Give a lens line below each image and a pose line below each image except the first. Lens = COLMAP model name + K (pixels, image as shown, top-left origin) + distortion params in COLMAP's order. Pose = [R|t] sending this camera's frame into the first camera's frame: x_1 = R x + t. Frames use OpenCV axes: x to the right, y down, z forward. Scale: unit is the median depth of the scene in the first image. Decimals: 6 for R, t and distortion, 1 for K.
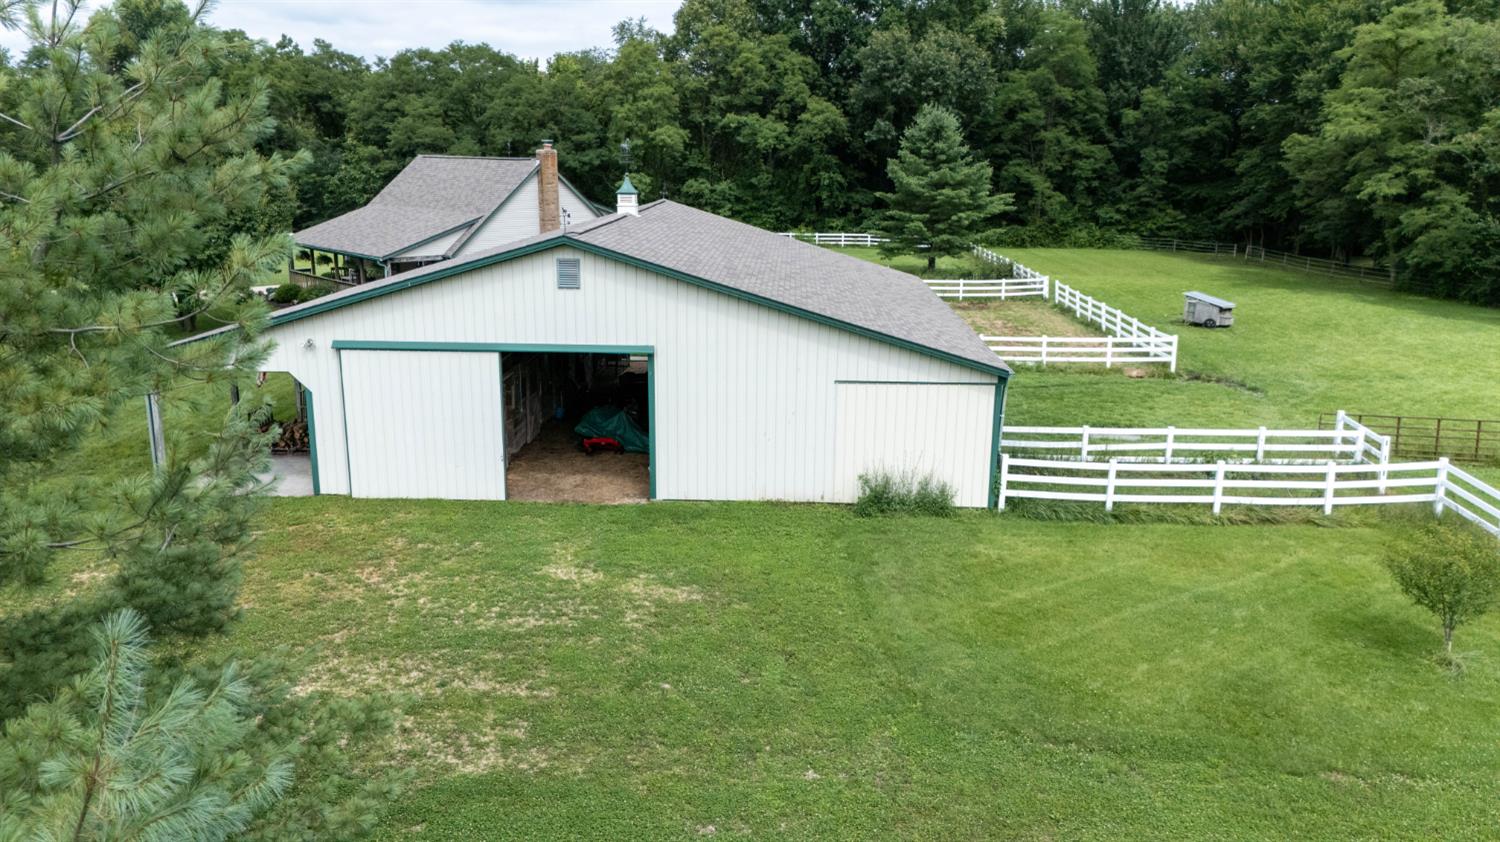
lens RADIAL K [[1105.3, 0, 748.4], [0, 1105.3, 421.0], [0, 0, 1]] dist [0.071931, -0.071661]
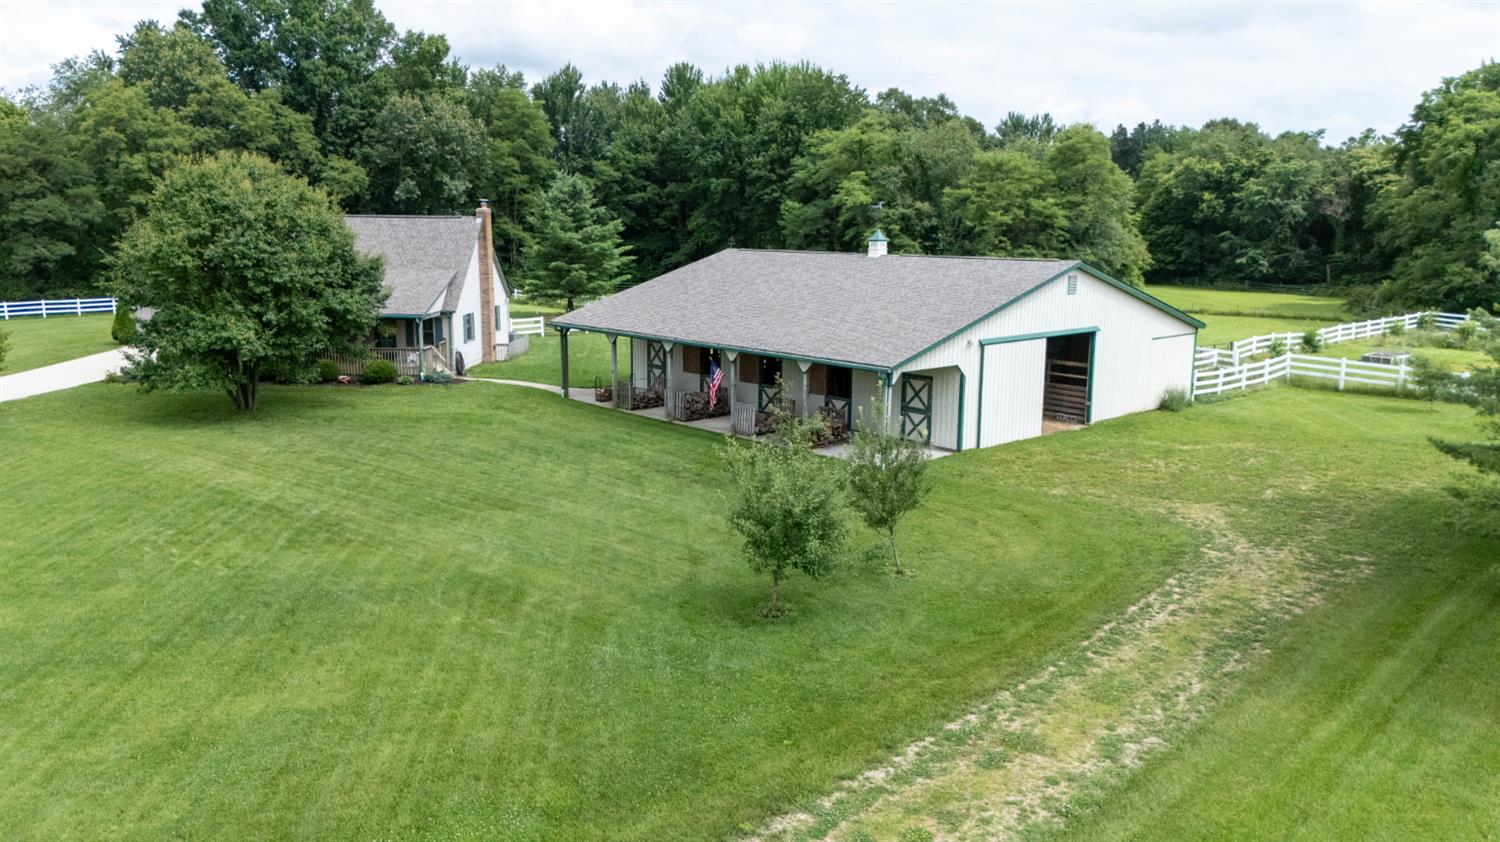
lens RADIAL K [[1105.3, 0, 748.4], [0, 1105.3, 421.0], [0, 0, 1]] dist [0.071931, -0.071661]
pose [[0.716565, -0.128510, 0.685580, -0.922609], [0.163005, 0.986518, 0.014548, -0.021386], [-0.678207, 0.101328, 0.727852, 0.089301]]
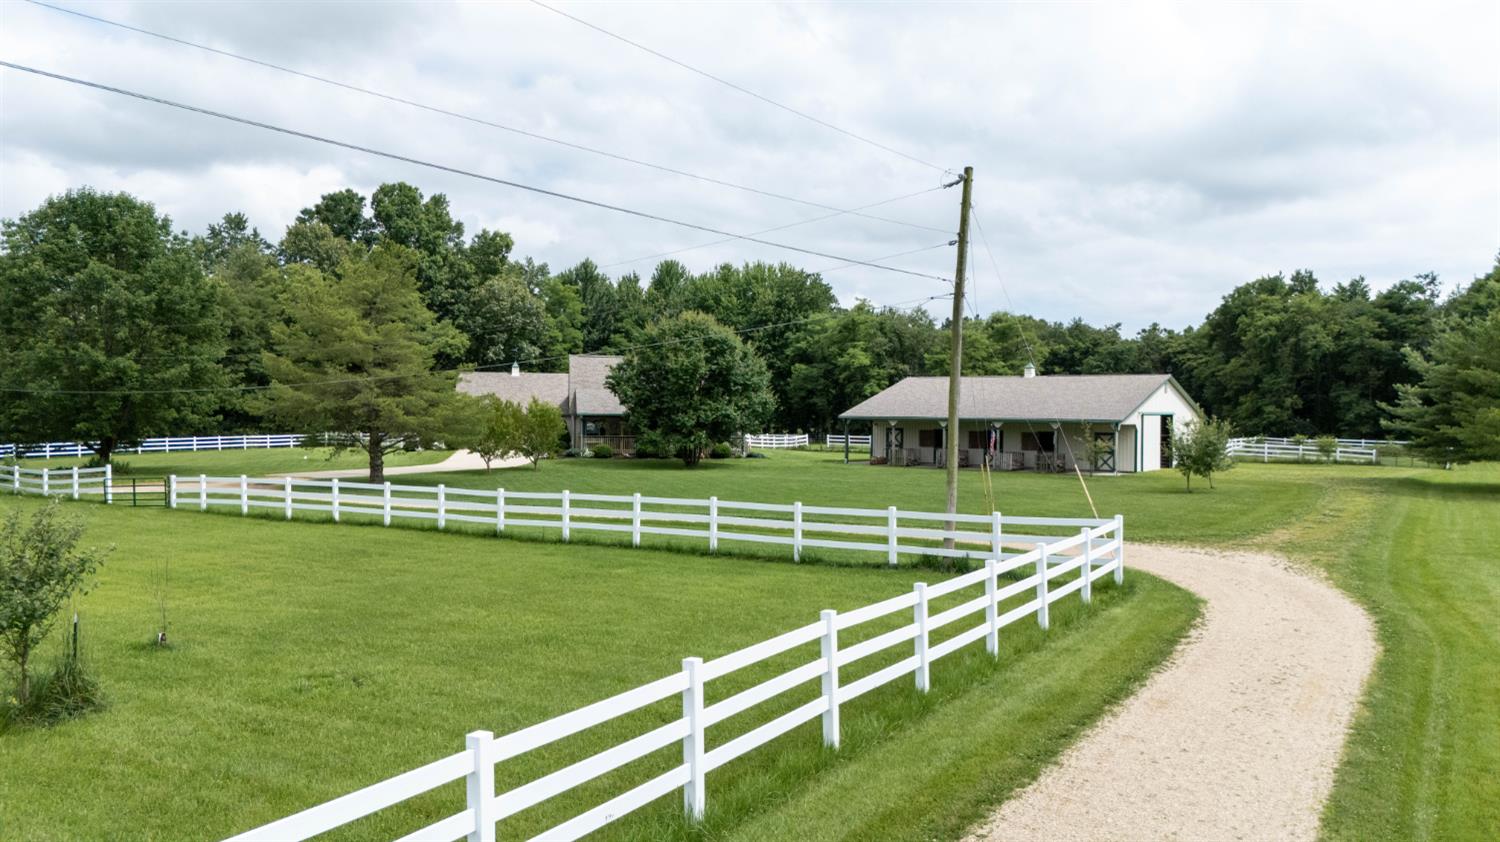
lens RADIAL K [[1105.3, 0, 748.4], [0, 1105.3, 421.0], [0, 0, 1]] dist [0.071931, -0.071661]
pose [[0.555847, -0.013492, 0.831175, -1.830183], [0.191489, 0.975057, -0.112230, 0.041022], [-0.808929, 0.221543, 0.544566, 0.165720]]
